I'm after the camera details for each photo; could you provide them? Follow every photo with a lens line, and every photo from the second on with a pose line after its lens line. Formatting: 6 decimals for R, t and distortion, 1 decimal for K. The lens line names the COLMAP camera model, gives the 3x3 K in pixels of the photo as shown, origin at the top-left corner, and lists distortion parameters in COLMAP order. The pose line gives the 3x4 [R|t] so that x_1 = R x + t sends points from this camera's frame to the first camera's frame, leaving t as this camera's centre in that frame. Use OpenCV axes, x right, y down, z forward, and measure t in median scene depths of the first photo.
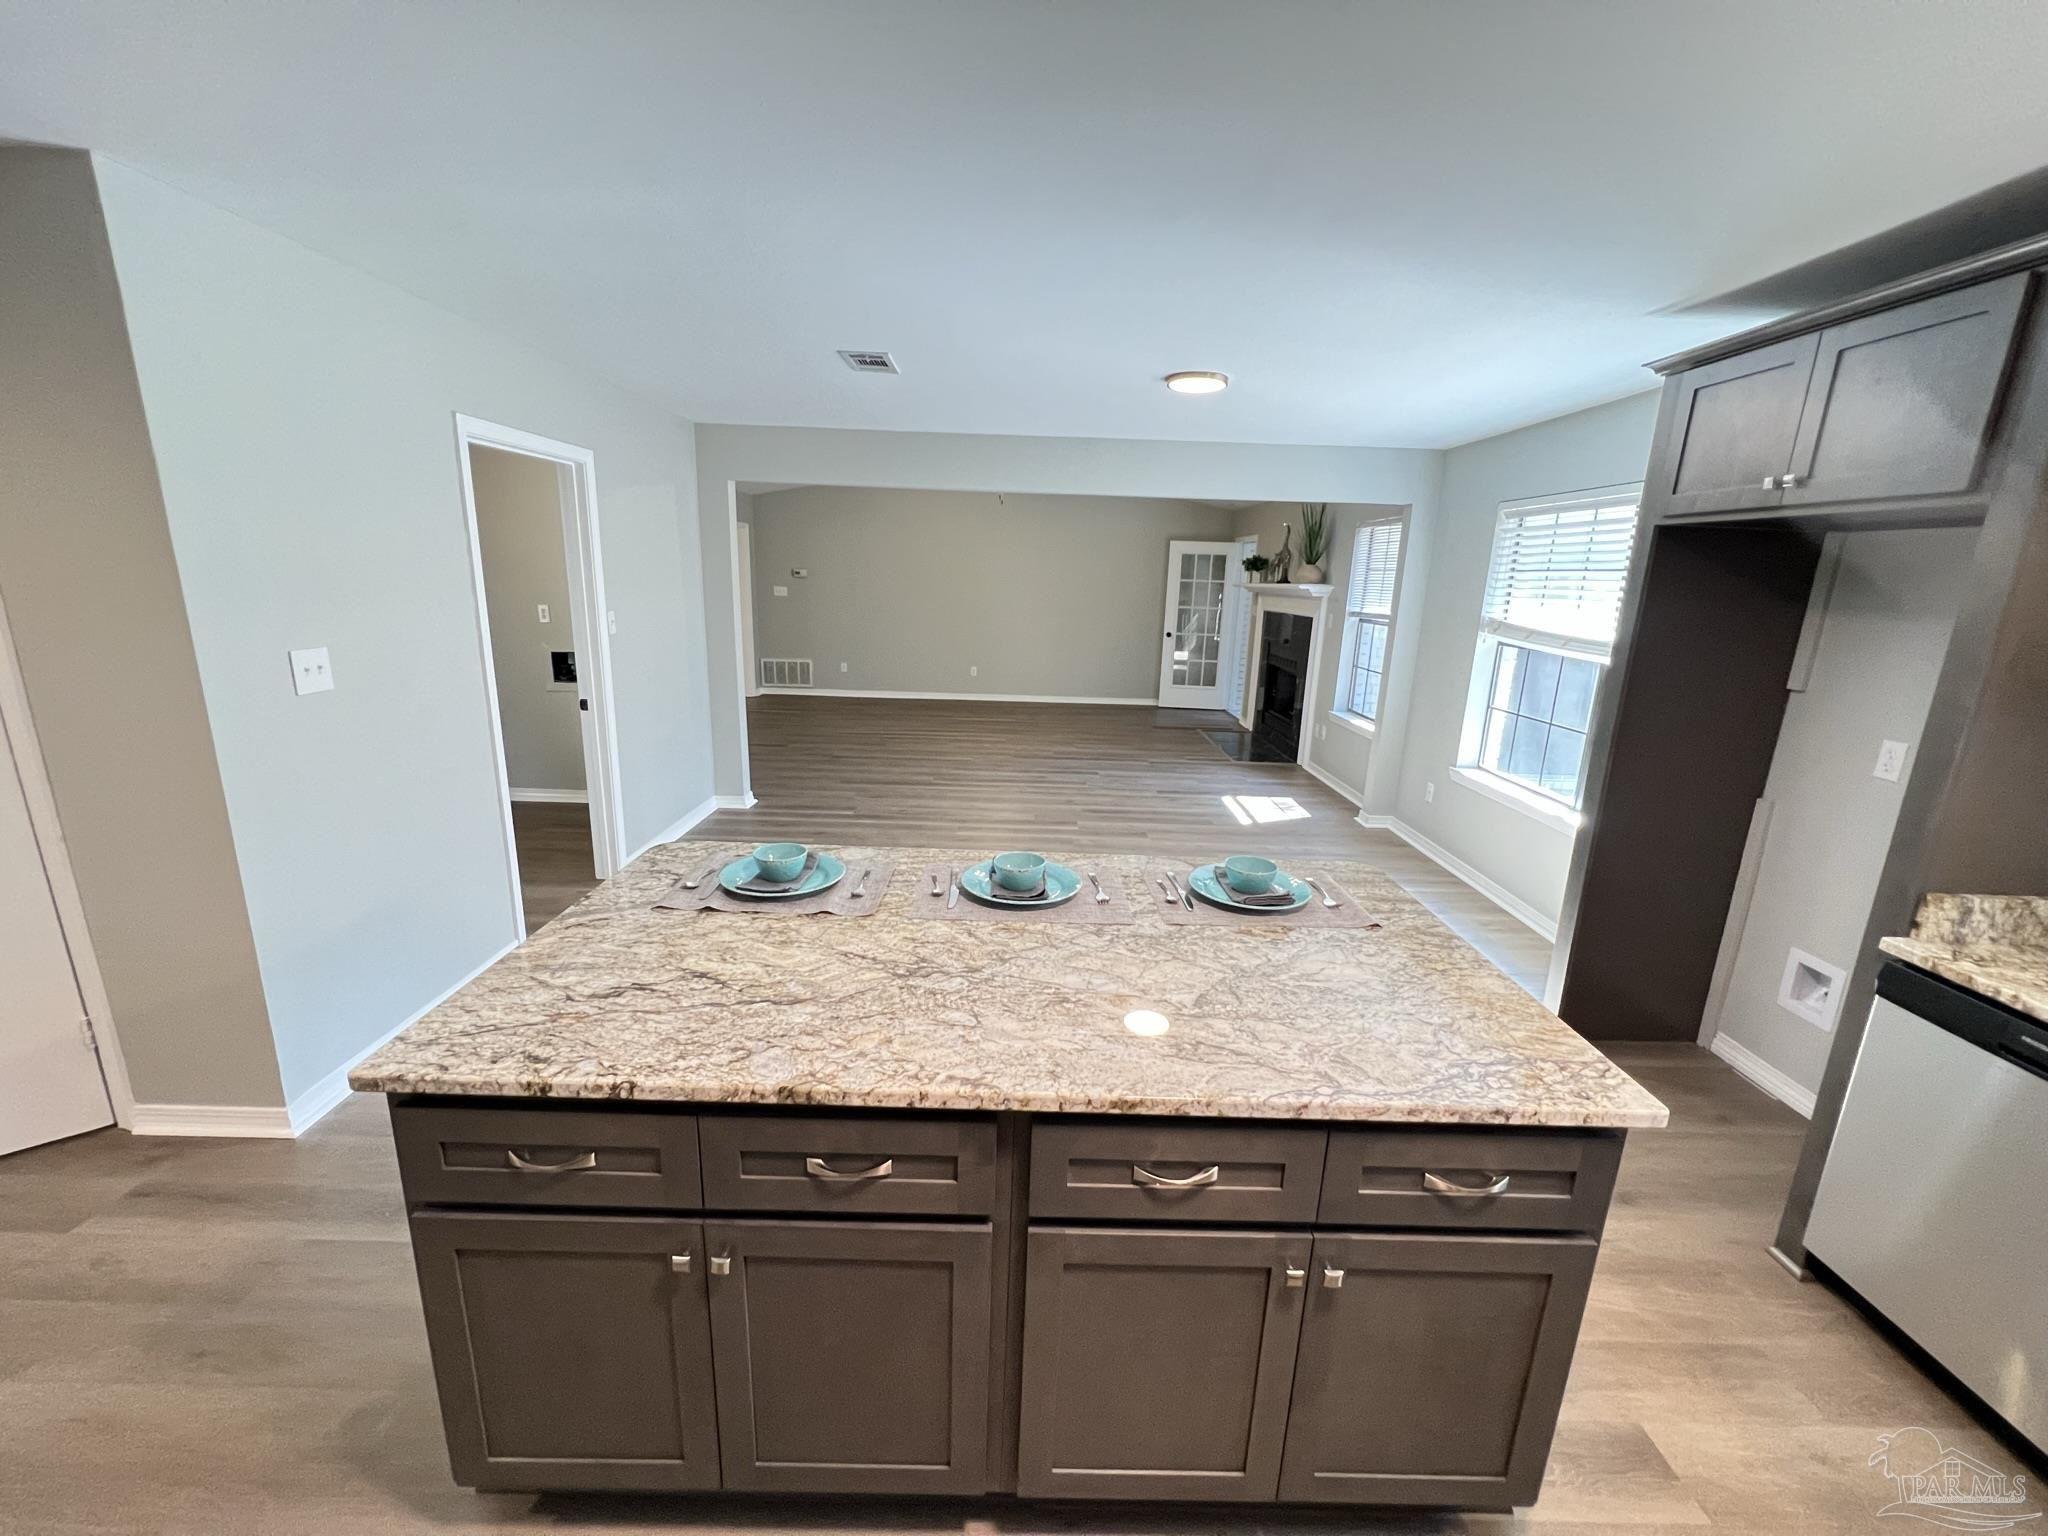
lens RADIAL K [[821.1, 0, 1018.6], [0, 821.1, 770.0], [0, 0, 1]] dist [0.000438, 0.000299]
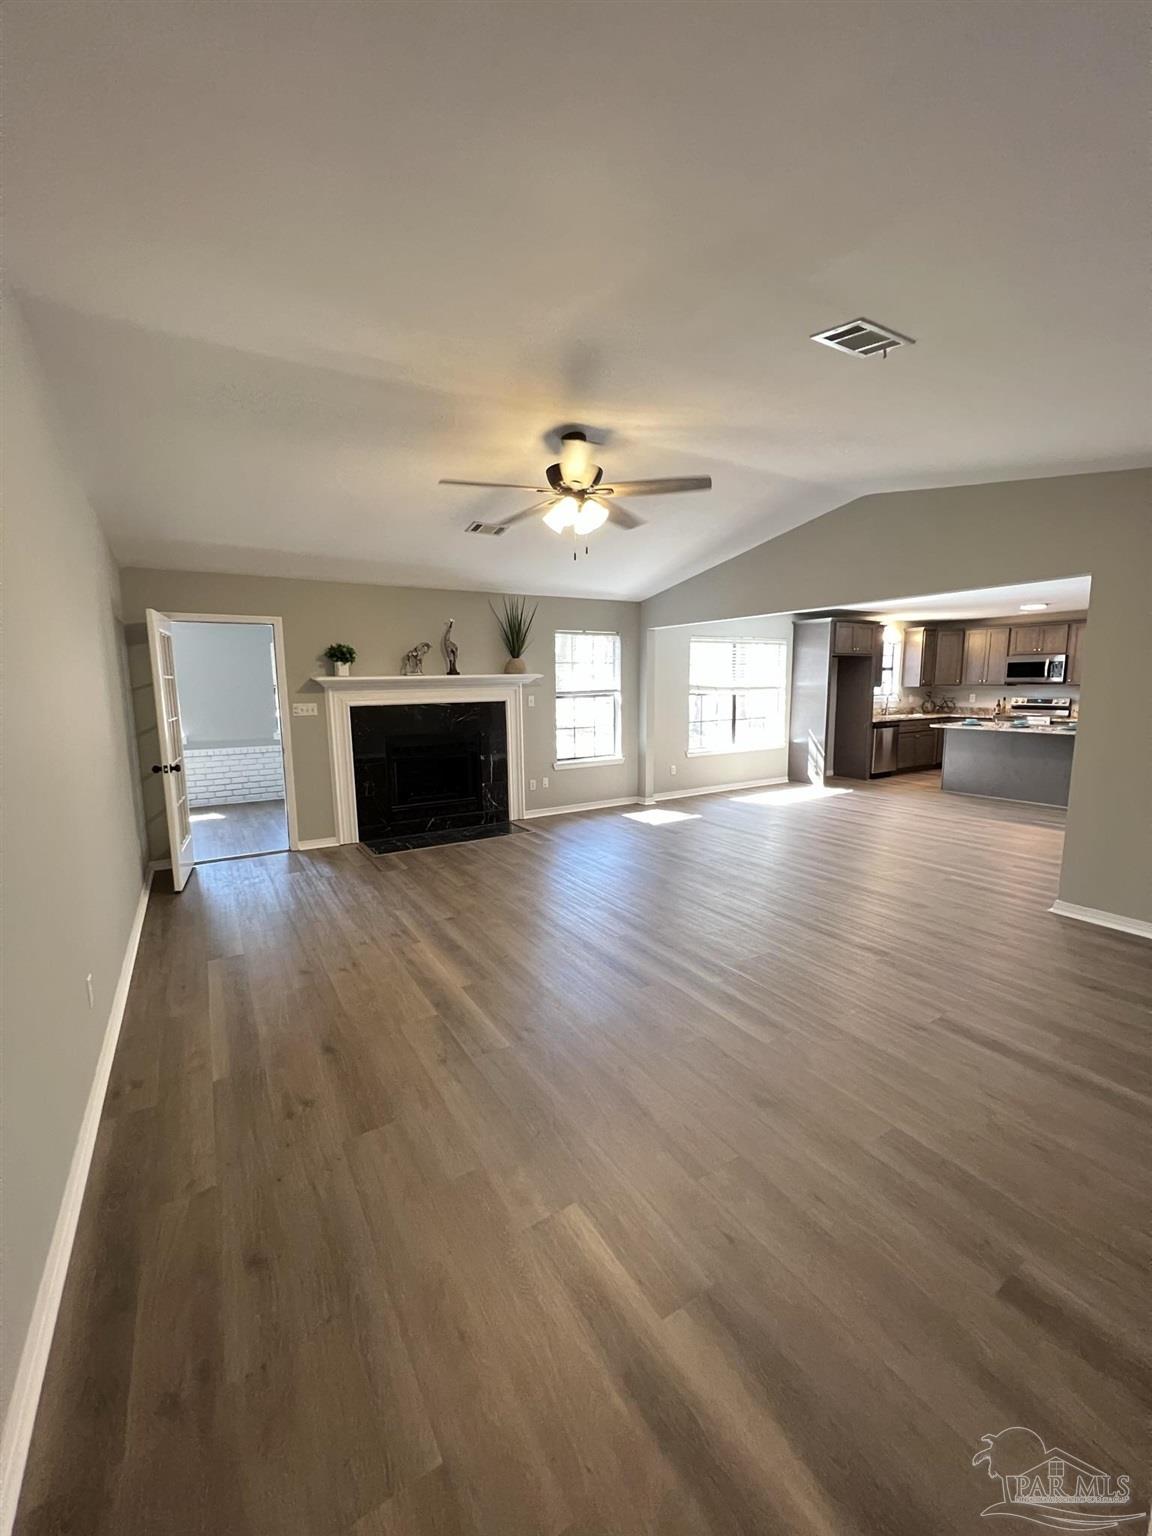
lens RADIAL K [[615.8, 0, 574.6], [0, 615.8, 768.3], [0, 0, 1]] dist [0.000438, 0.000299]
pose [[-0.528034, -0.146475, 0.836496, -1.790382], [0.193805, 0.938235, 0.286628, -1.269689], [-0.826813, 0.313466, -0.467032, 5.225474]]
